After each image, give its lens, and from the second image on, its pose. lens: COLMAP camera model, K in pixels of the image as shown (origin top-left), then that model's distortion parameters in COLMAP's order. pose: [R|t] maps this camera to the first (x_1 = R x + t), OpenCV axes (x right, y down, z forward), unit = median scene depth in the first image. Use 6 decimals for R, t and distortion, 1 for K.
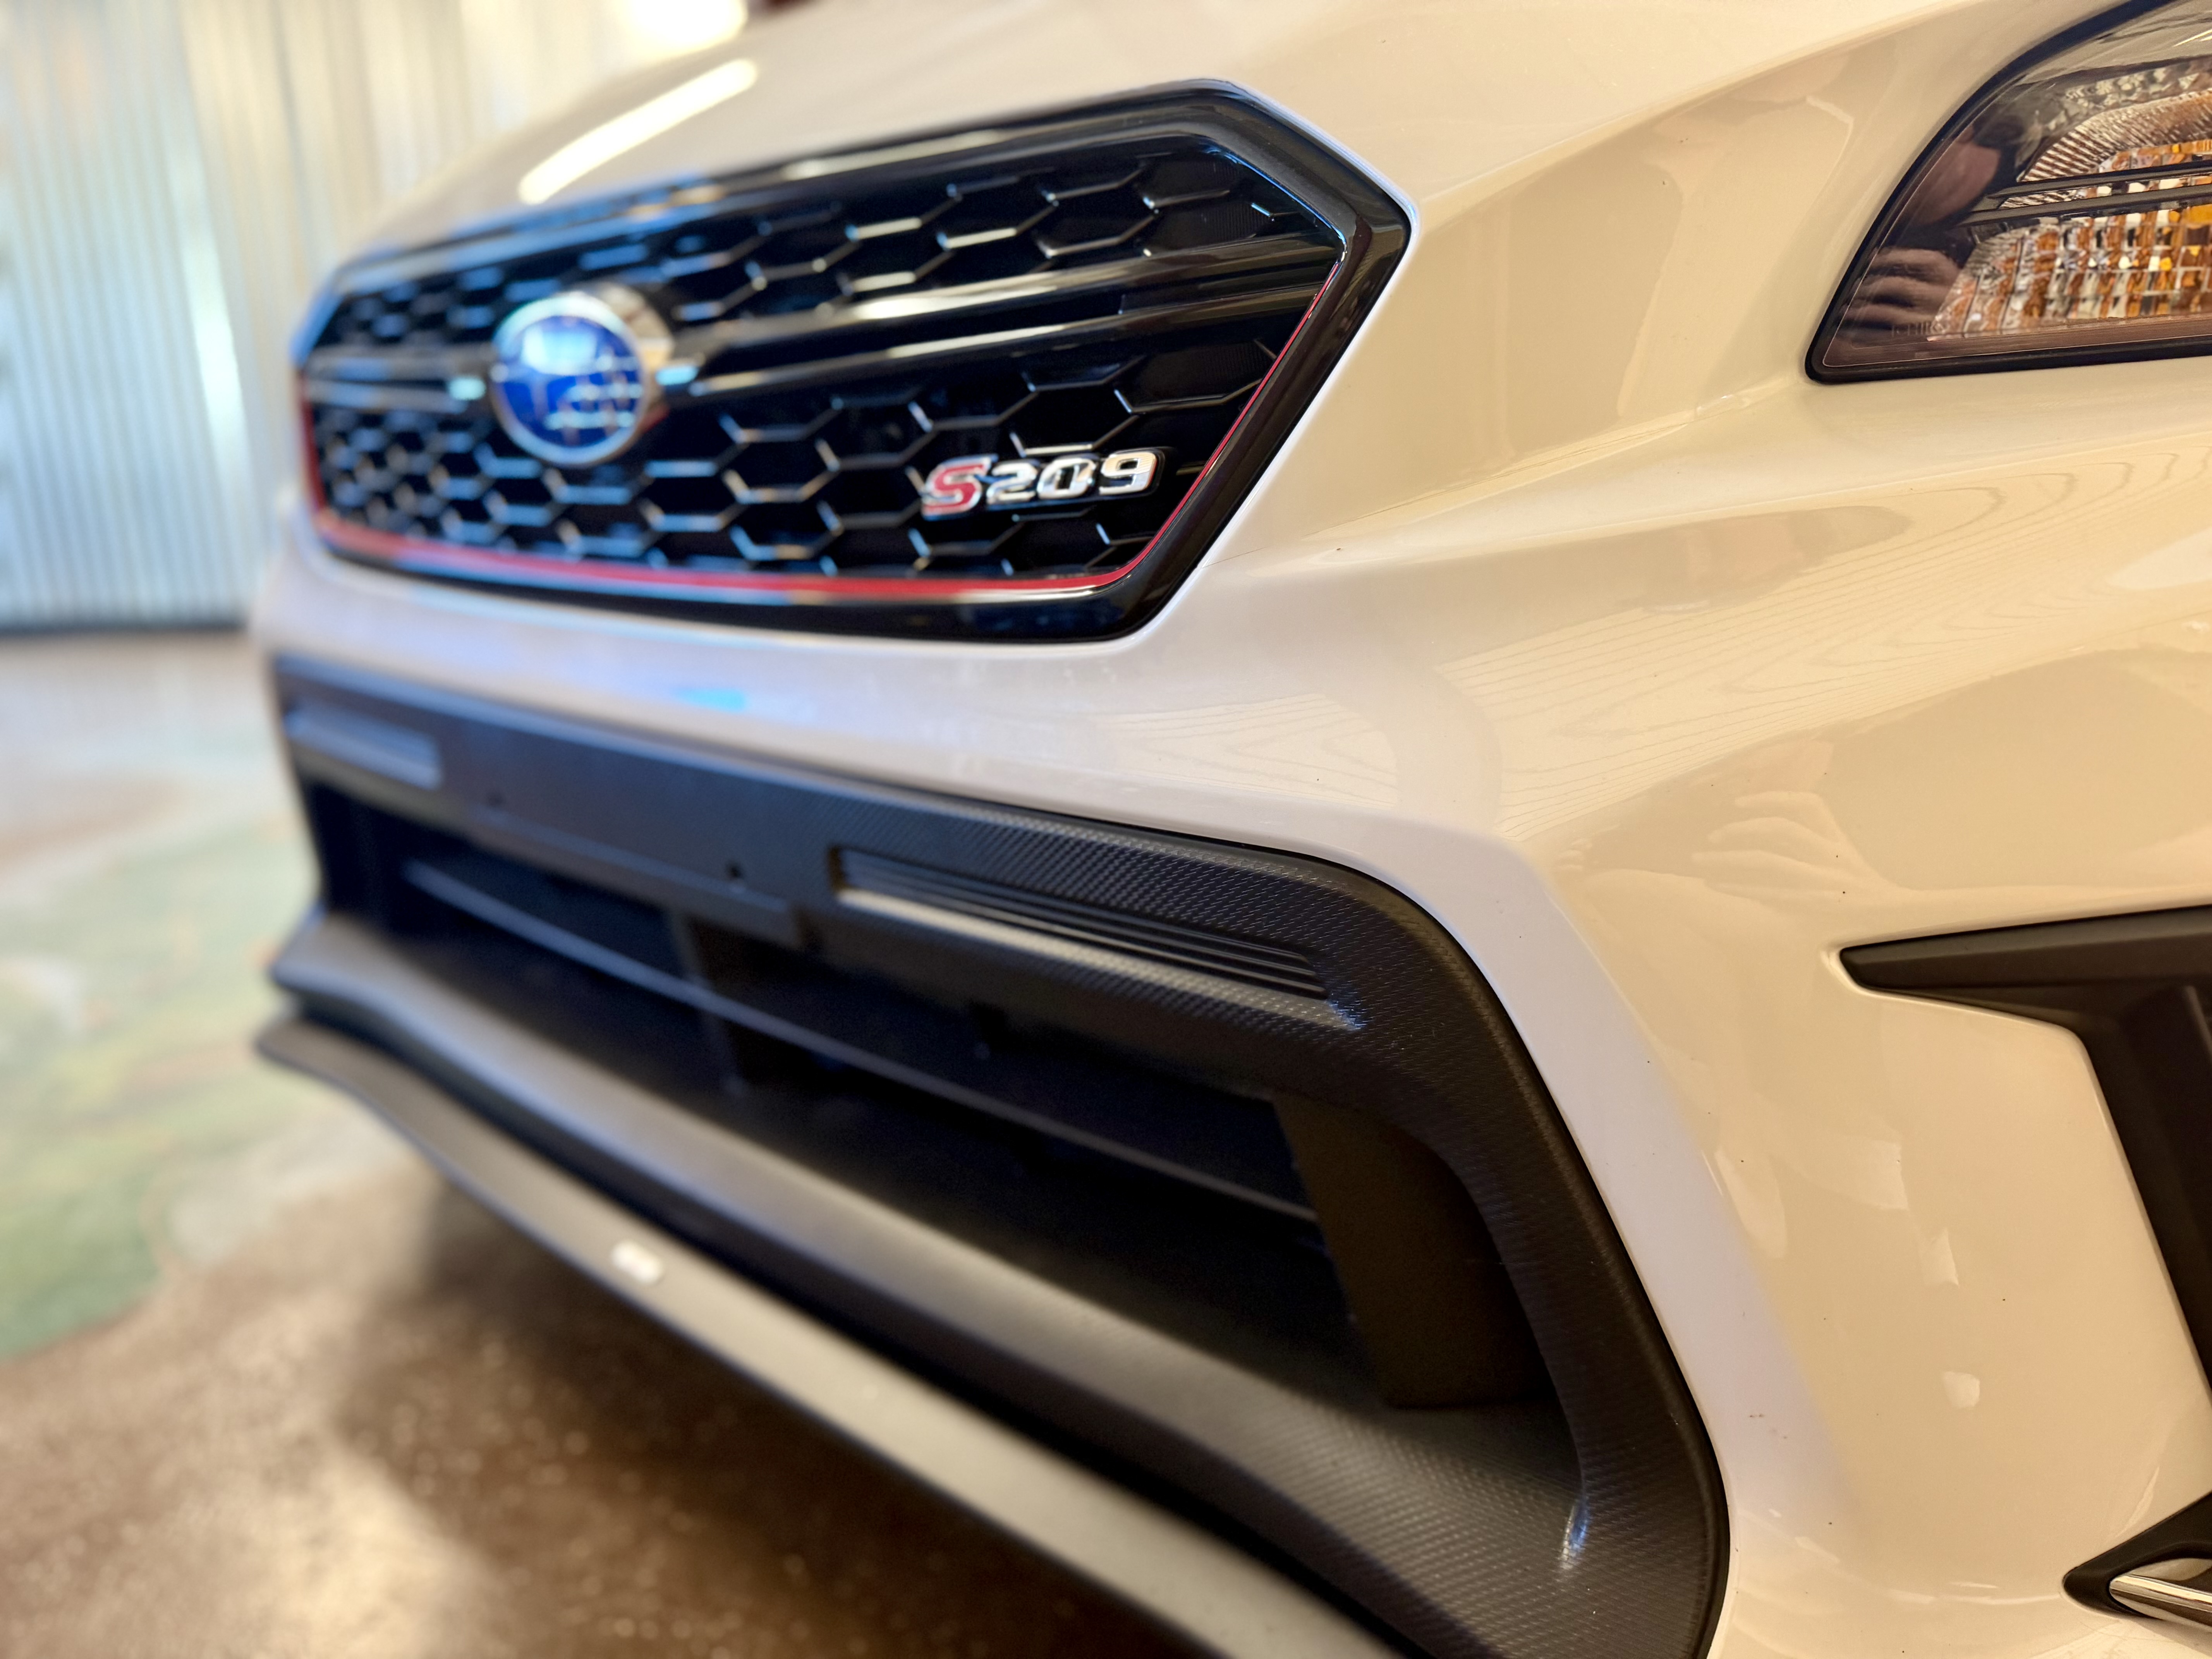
lens RADIAL K [[1544.6, 0, 1108.1], [0, 1544.6, 825.9], [0, 0, 1]] dist [0.035208, -0.026146]
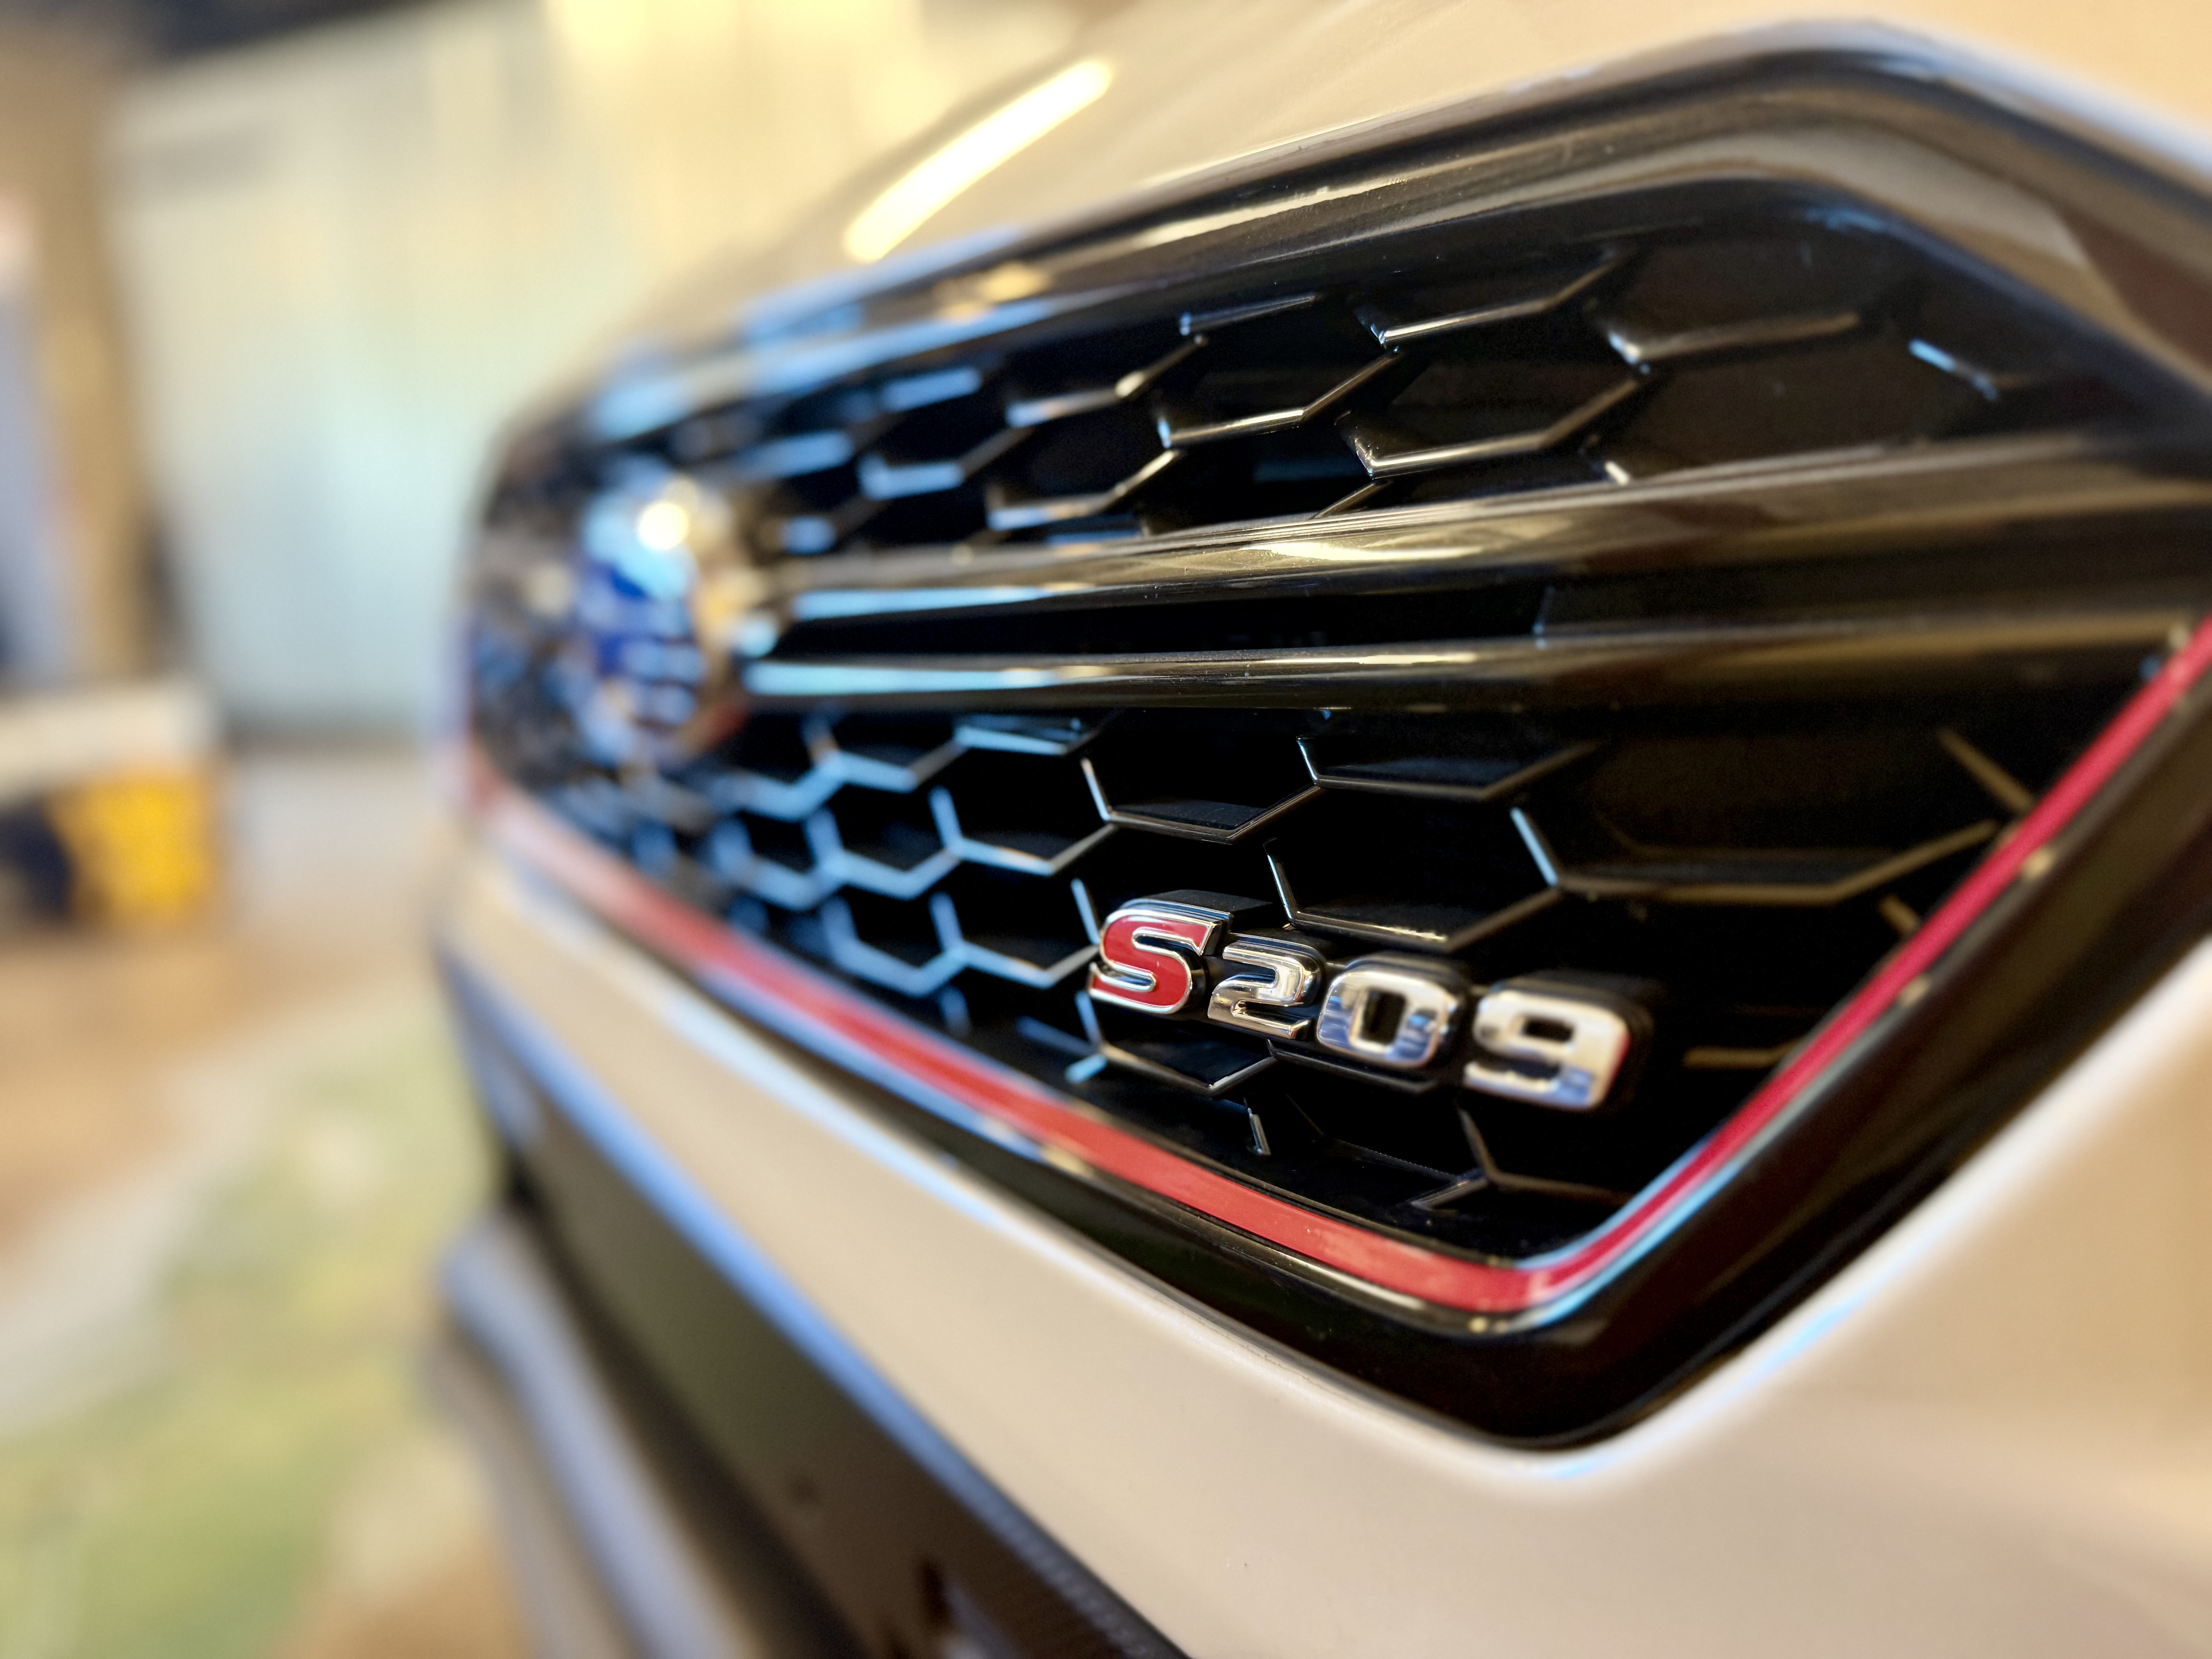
lens RADIAL K [[1544.6, 0, 1105.2], [0, 1544.6, 834.1], [0, 0, 1]] dist [0.035208, -0.026146]
pose [[0.968669, 0.038388, -0.245369, -0.000408], [-0.049444, 0.998013, -0.039057, -0.252045], [0.243382, 0.049965, 0.968643, 0.580690]]
